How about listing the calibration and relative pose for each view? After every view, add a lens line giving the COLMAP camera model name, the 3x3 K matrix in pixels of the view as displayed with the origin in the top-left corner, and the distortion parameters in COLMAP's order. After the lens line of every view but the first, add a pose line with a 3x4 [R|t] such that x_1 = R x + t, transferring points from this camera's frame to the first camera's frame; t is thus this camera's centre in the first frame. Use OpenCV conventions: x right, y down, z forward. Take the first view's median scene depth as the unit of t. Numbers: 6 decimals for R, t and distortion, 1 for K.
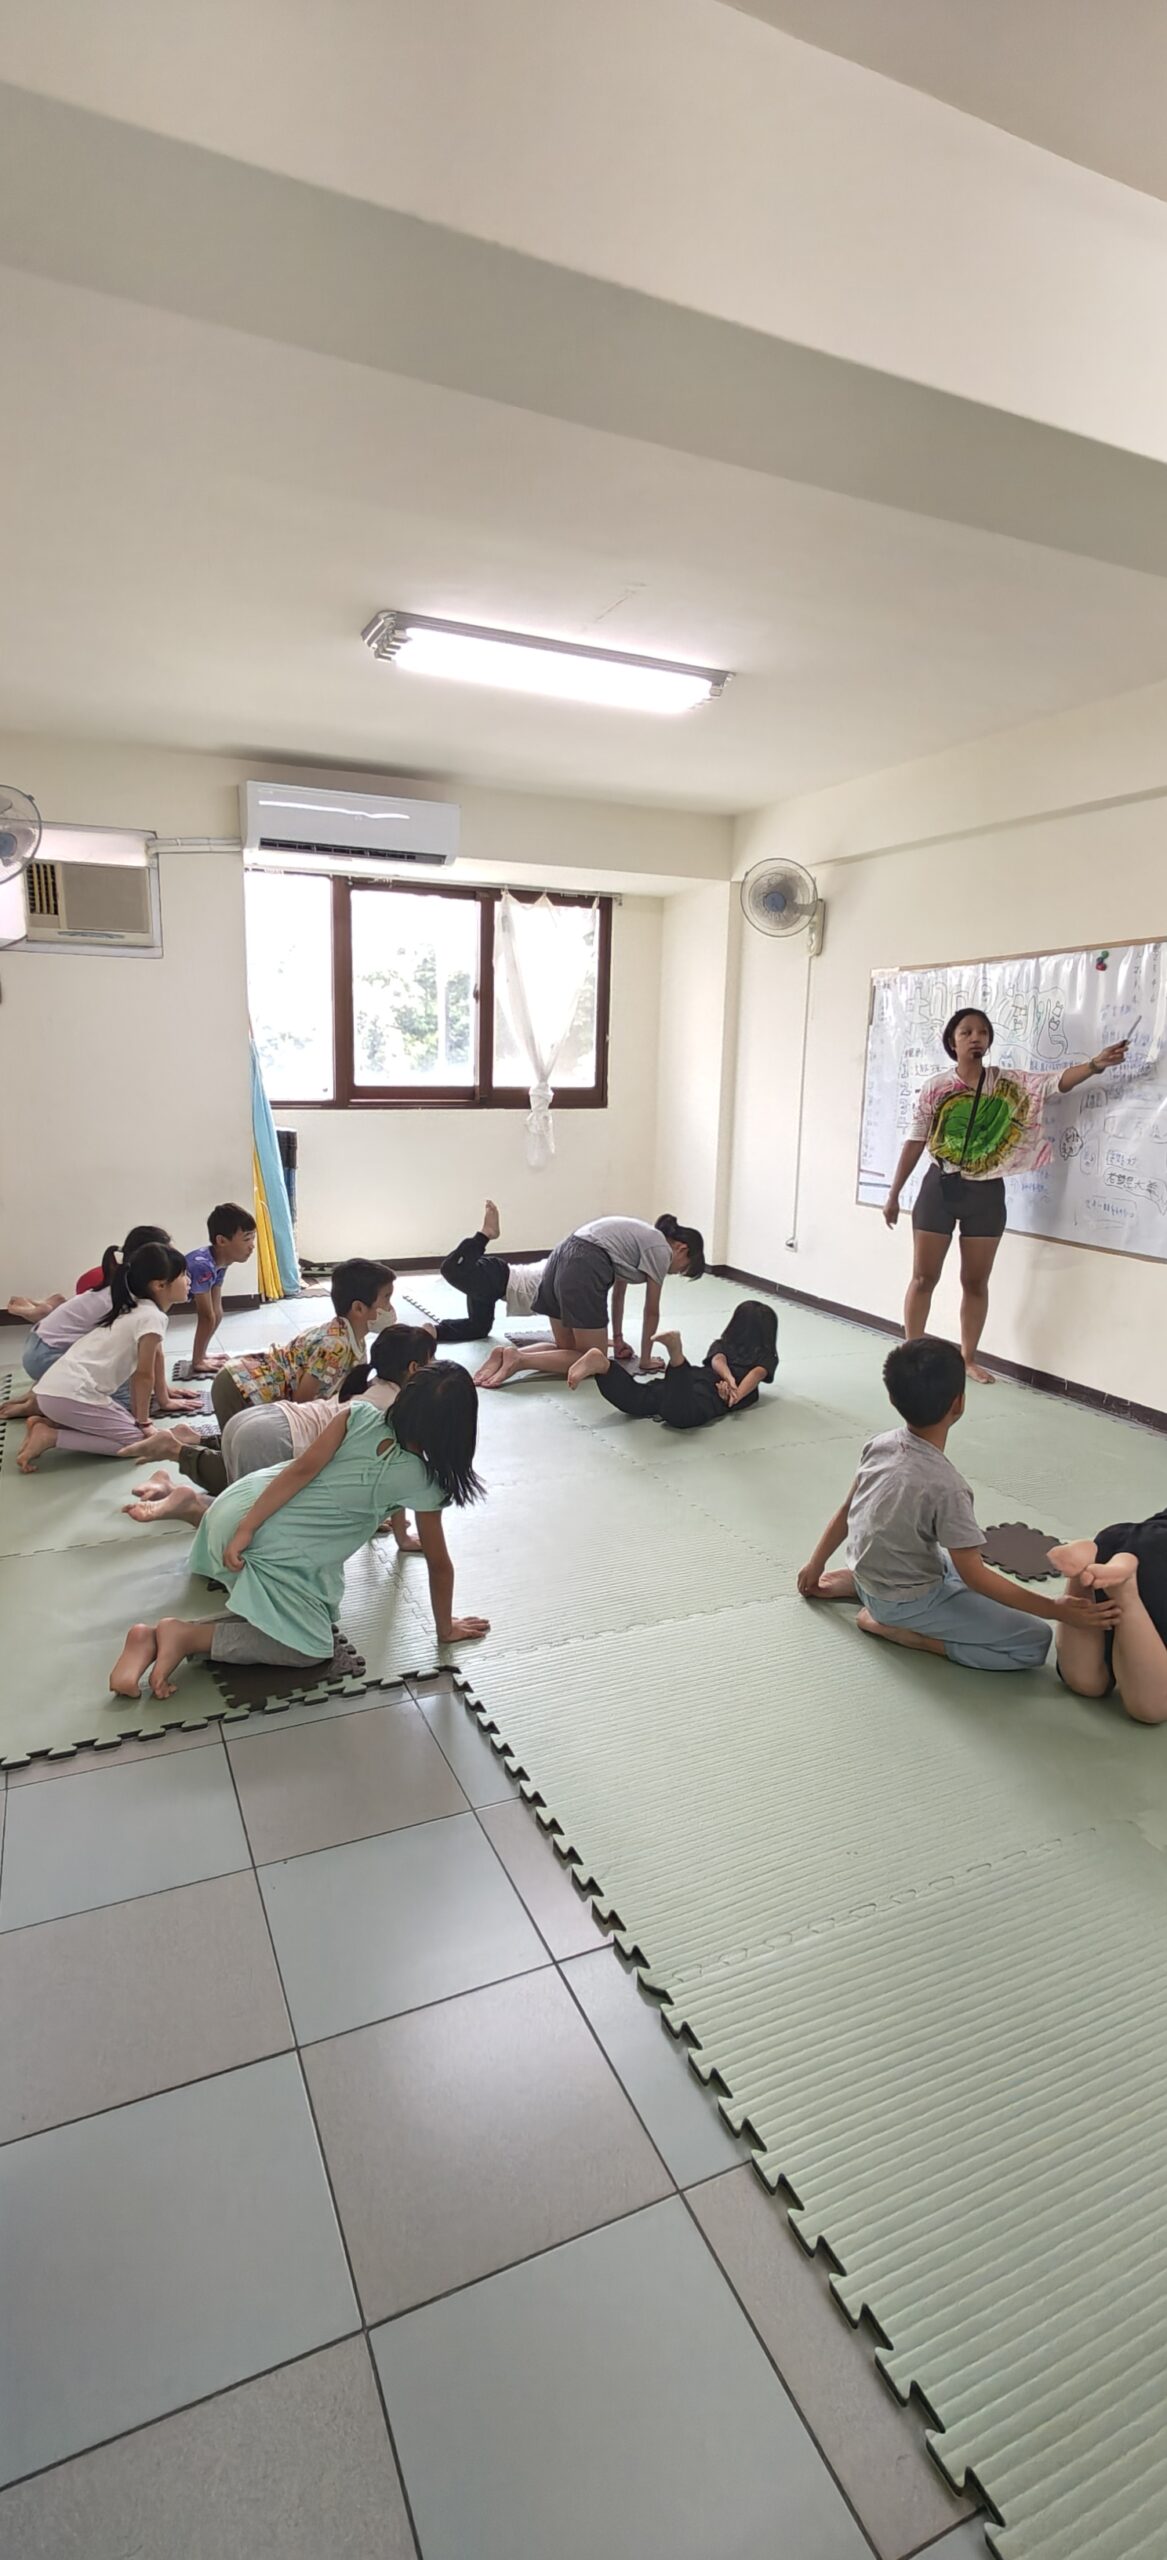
lens RADIAL K [[1127.5, 0, 580.5], [0, 1127.5, 1277.3], [0, 0, 1]] dist [-0.000594, 0.000208]
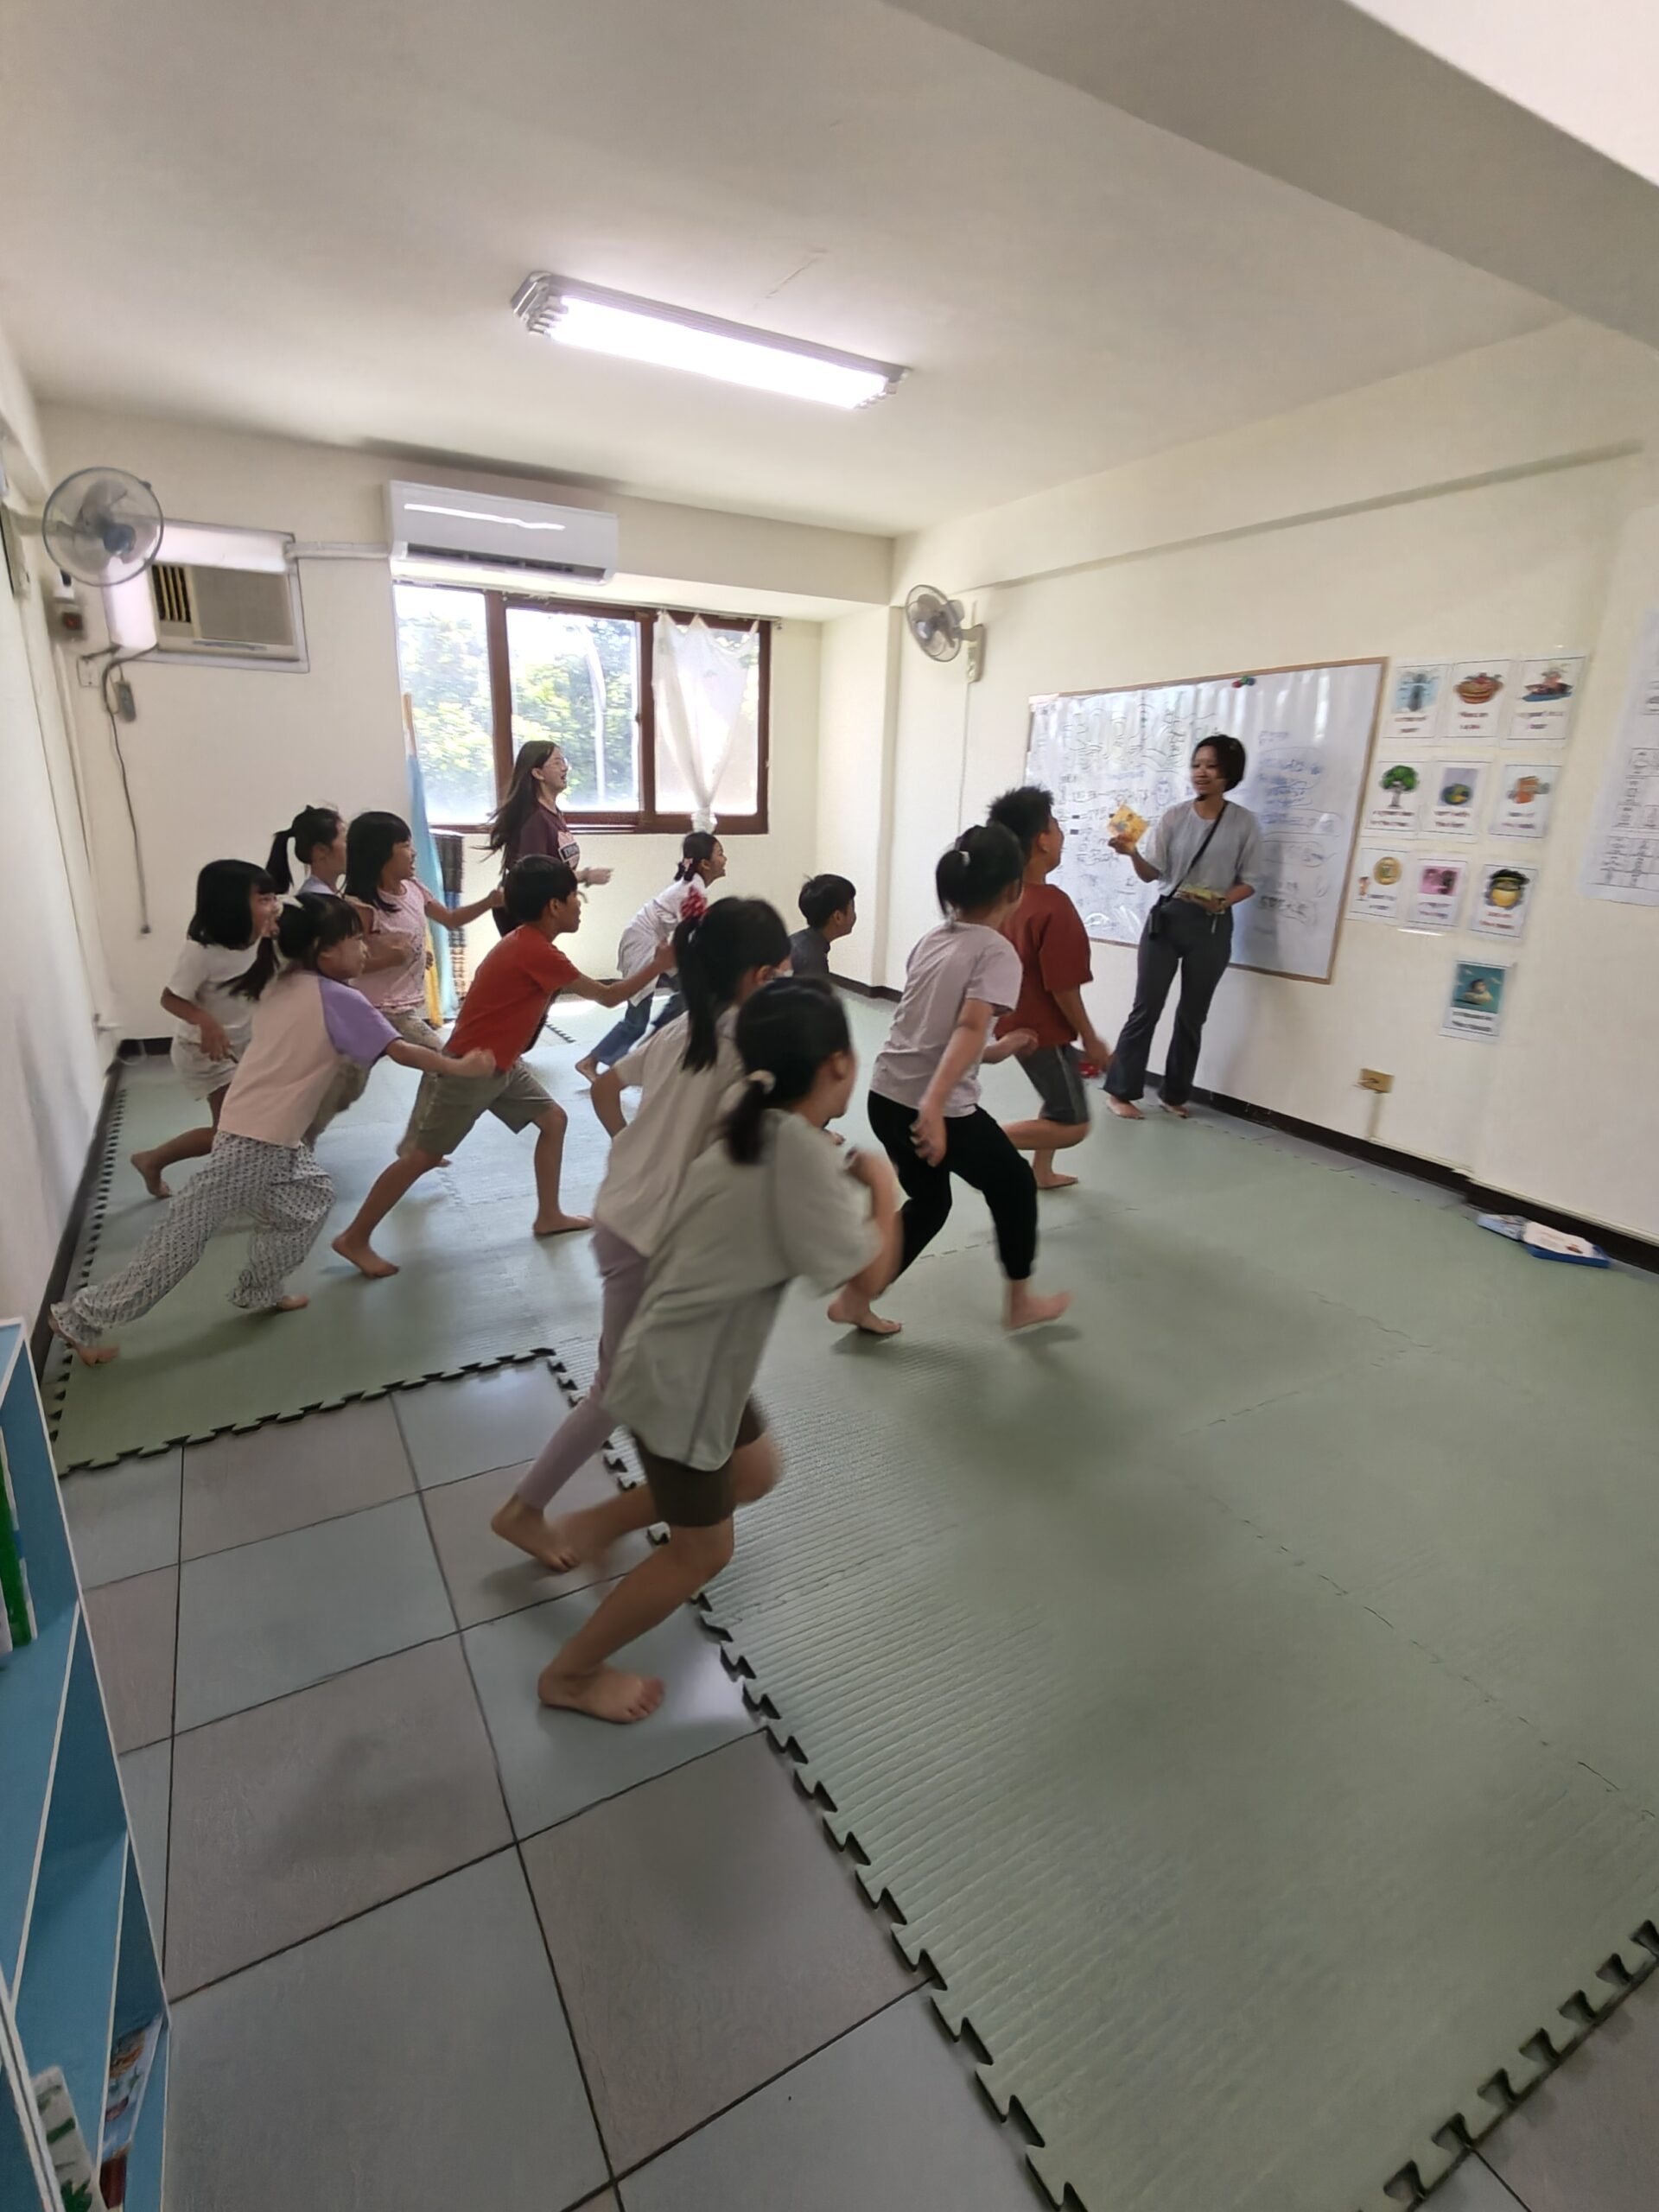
lens RADIAL K [[1026.1, 0, 827.9], [0, 1026.1, 1100.9], [0, 0, 1]] dist [-0.004149, 0.000485]
pose [[0.995718, -0.021300, 0.089953, -0.016610], [0.012010, 0.994652, 0.102584, -0.004765], [-0.091656, -0.101064, 0.990649, 0.056680]]
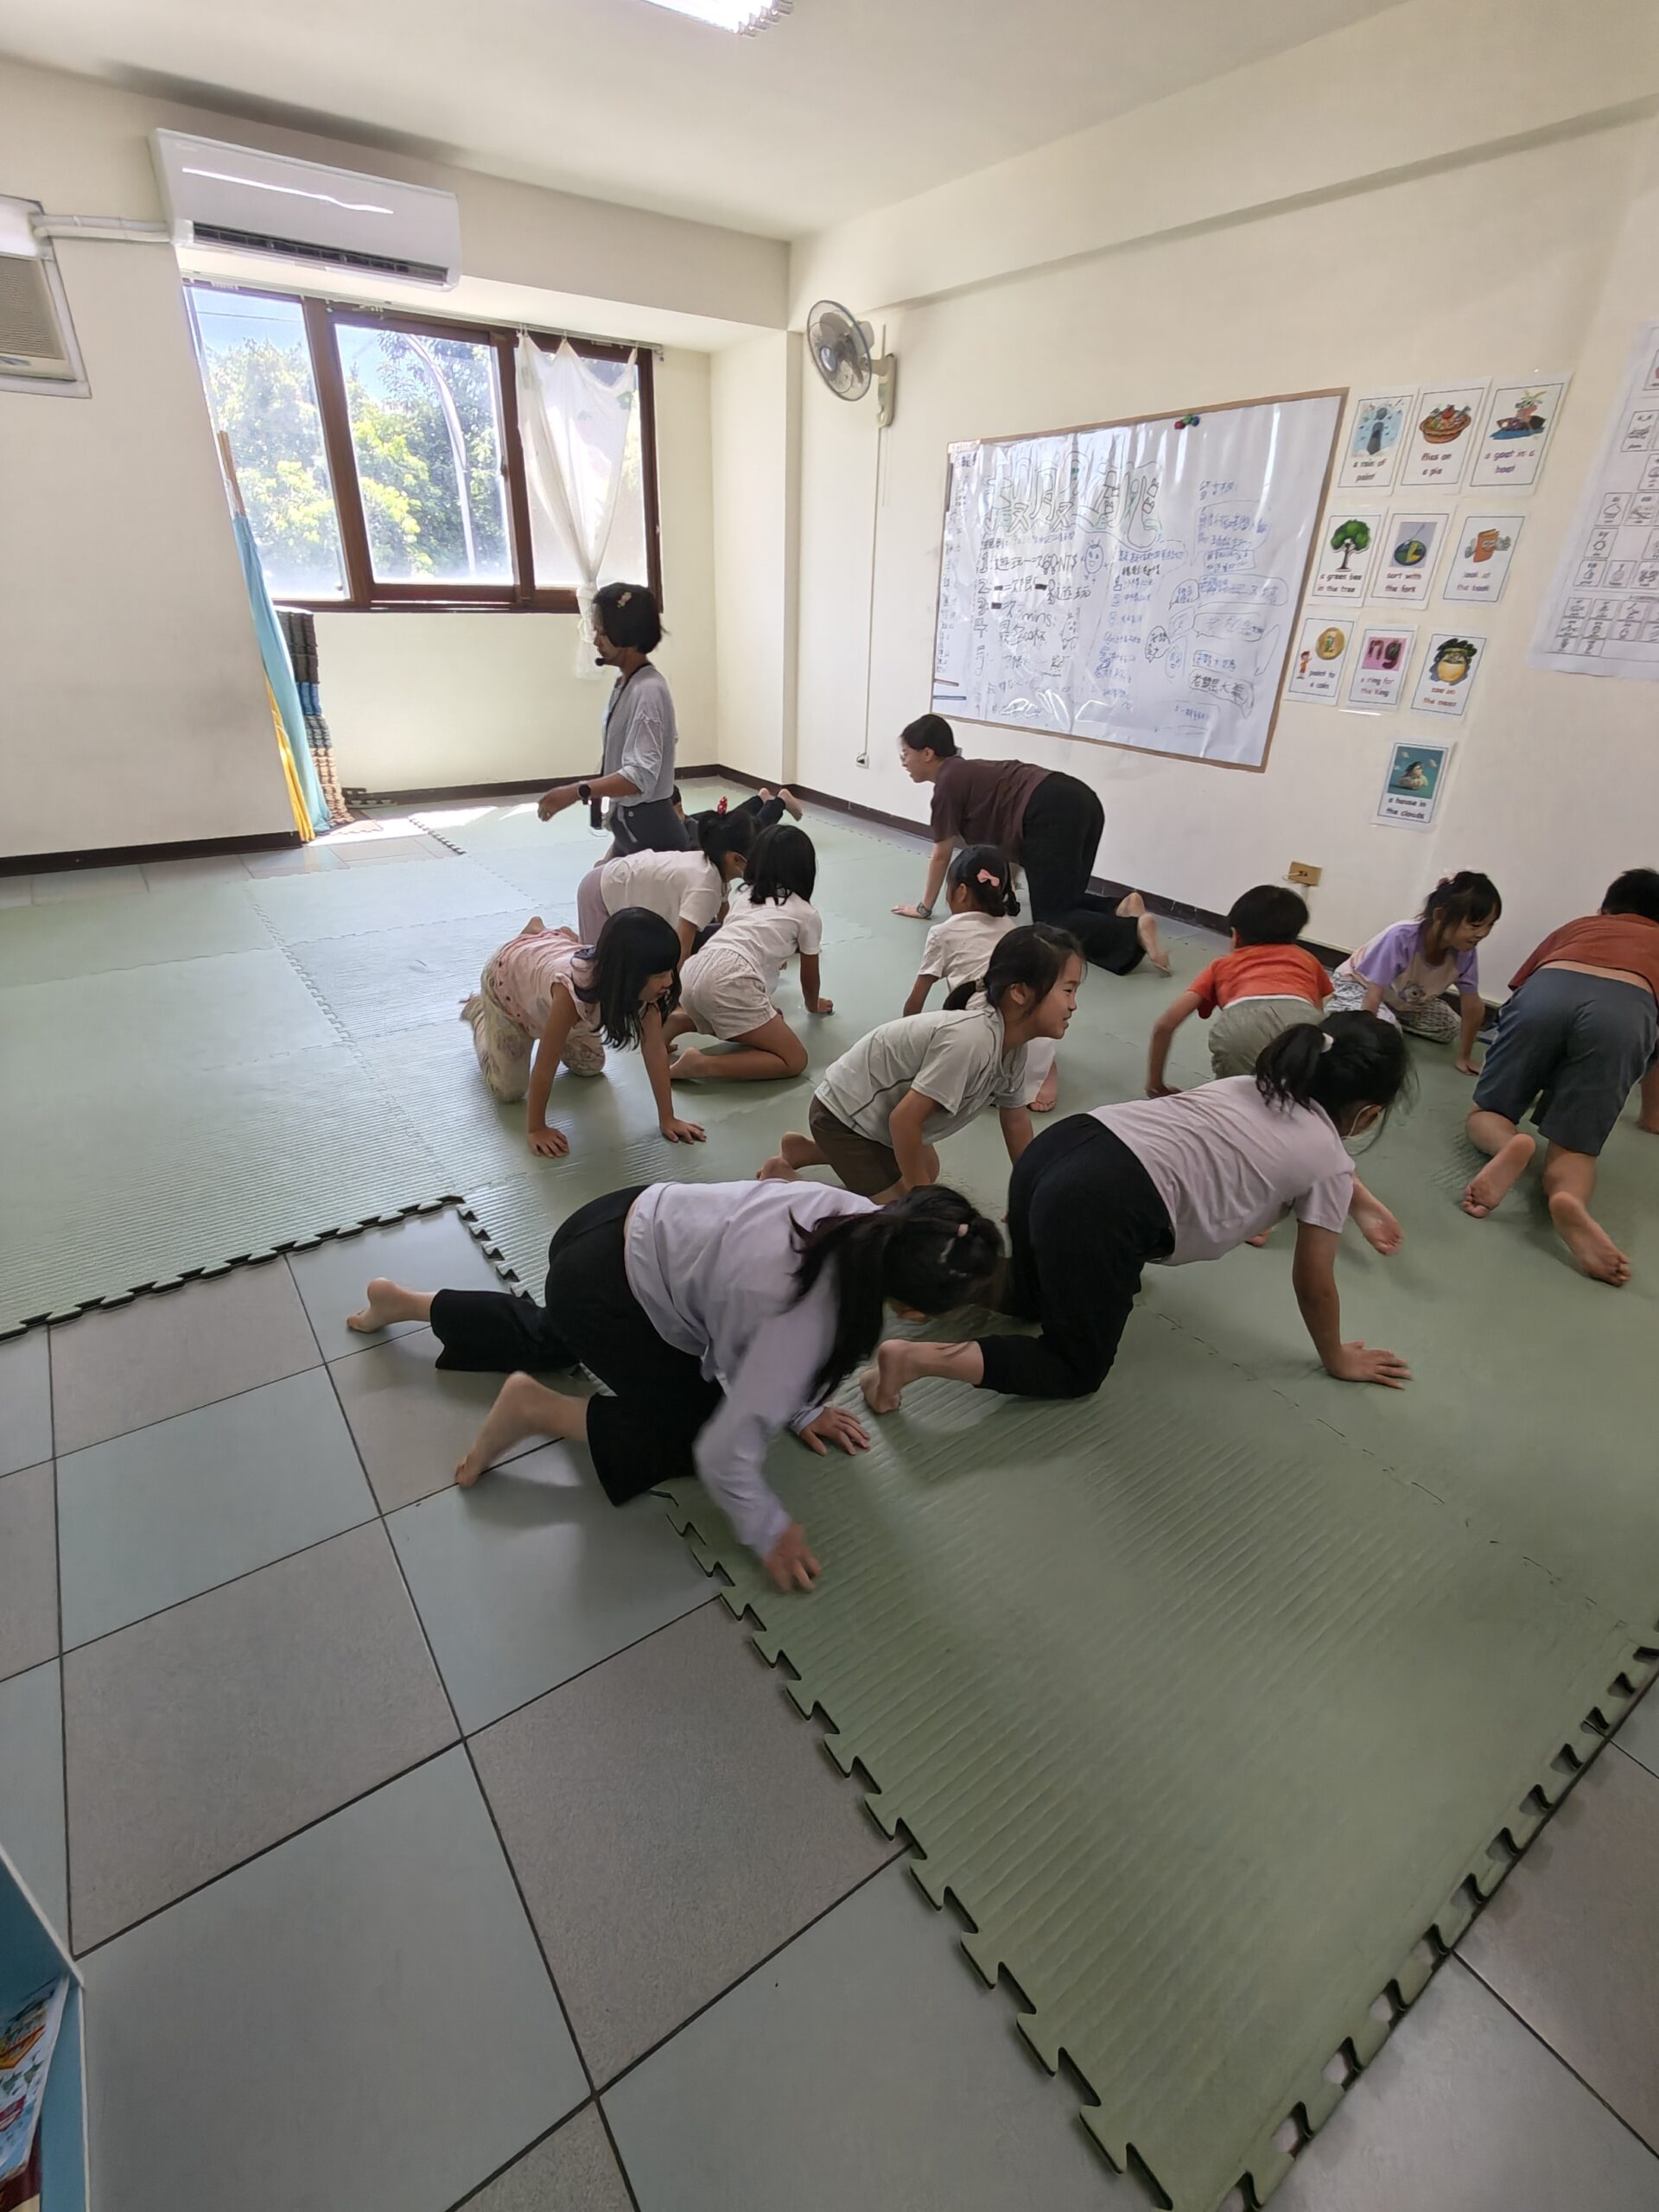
lens RADIAL K [[997.5, 0, 827.1], [0, 997.5, 1096.5], [0, 0, 1]] dist [-0.000276, 0.000339]
pose [[0.982477, -0.079727, 0.168471, -0.018670], [0.028150, 0.956997, 0.288729, -0.000833], [-0.184245, -0.278927, 0.942472, 0.101805]]
